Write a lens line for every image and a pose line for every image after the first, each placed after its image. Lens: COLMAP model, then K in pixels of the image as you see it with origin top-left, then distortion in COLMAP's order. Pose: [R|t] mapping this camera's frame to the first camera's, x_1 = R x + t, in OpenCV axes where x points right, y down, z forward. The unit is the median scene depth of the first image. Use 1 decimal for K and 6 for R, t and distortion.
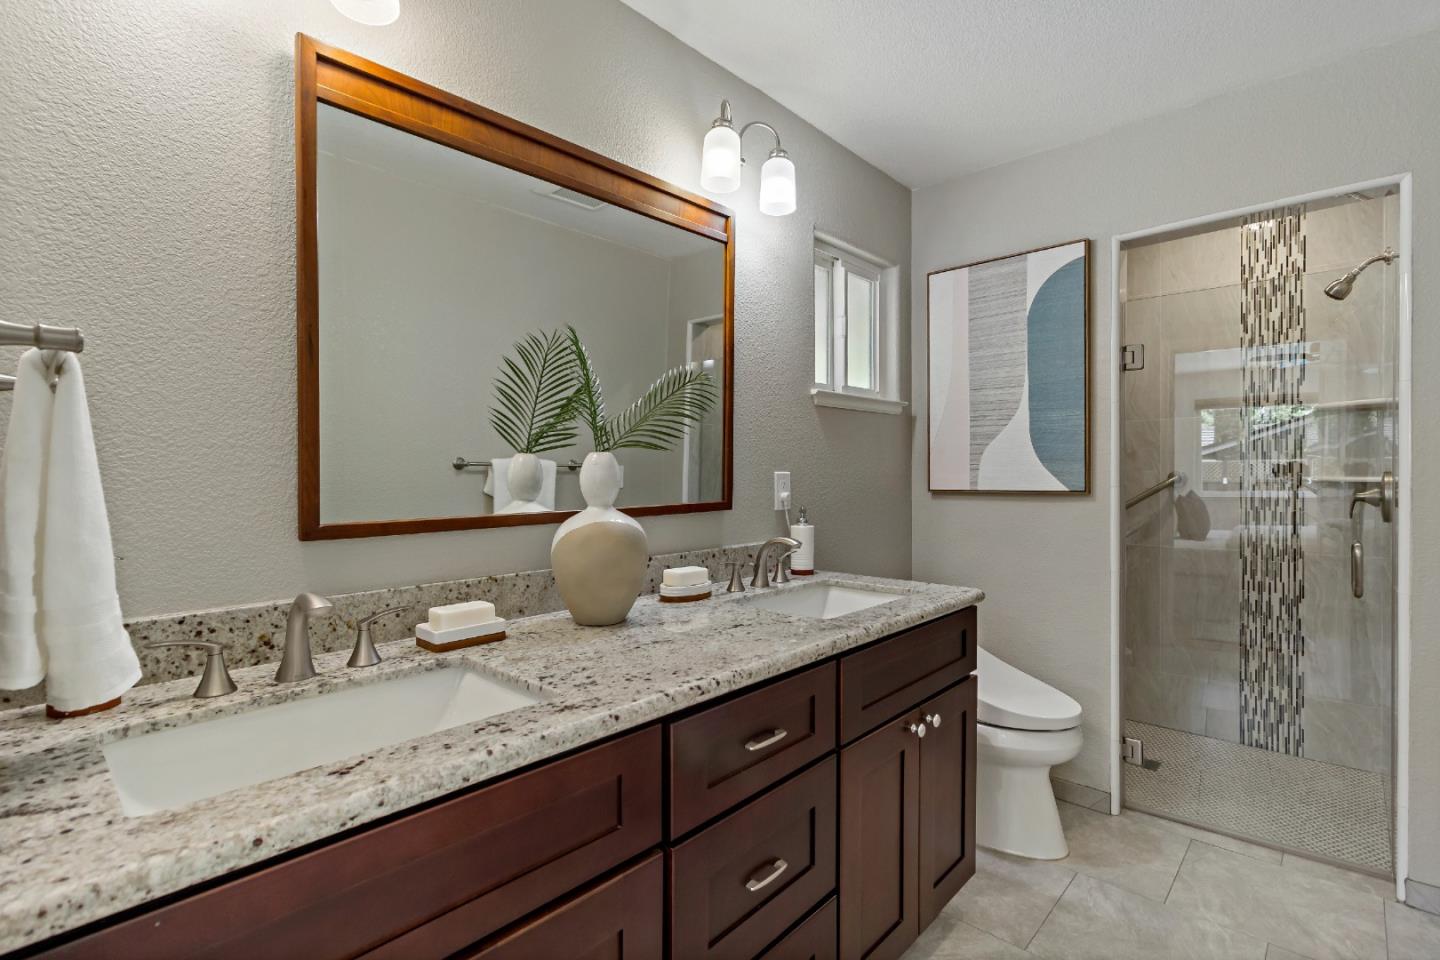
lens RADIAL K [[663.7, 0, 719.7], [0, 663.7, 487.8], [0, 0, 1]] dist [-0.001493, -0.000215]
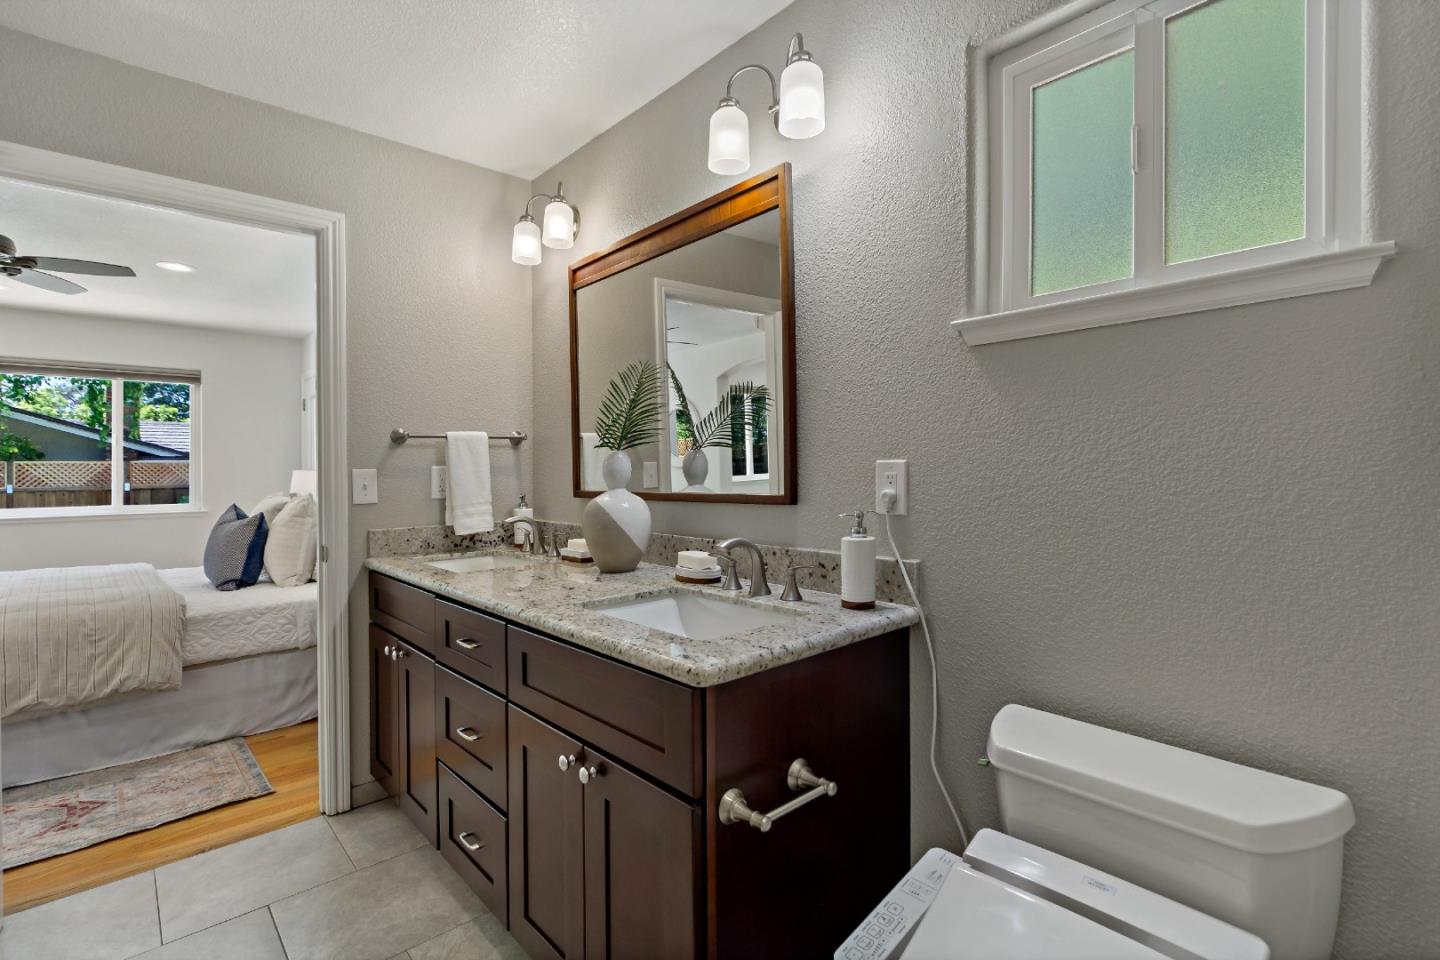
lens RADIAL K [[663.7, 0, 719.8], [0, 663.7, 464.8], [0, 0, 1]] dist [-0.001493, -0.000215]
pose [[-0.067697, 0.006837, -0.997683, 0.909446], [-0.004162, 0.999966, 0.007135, -0.026372], [0.997697, 0.004635, -0.067666, 0.986343]]
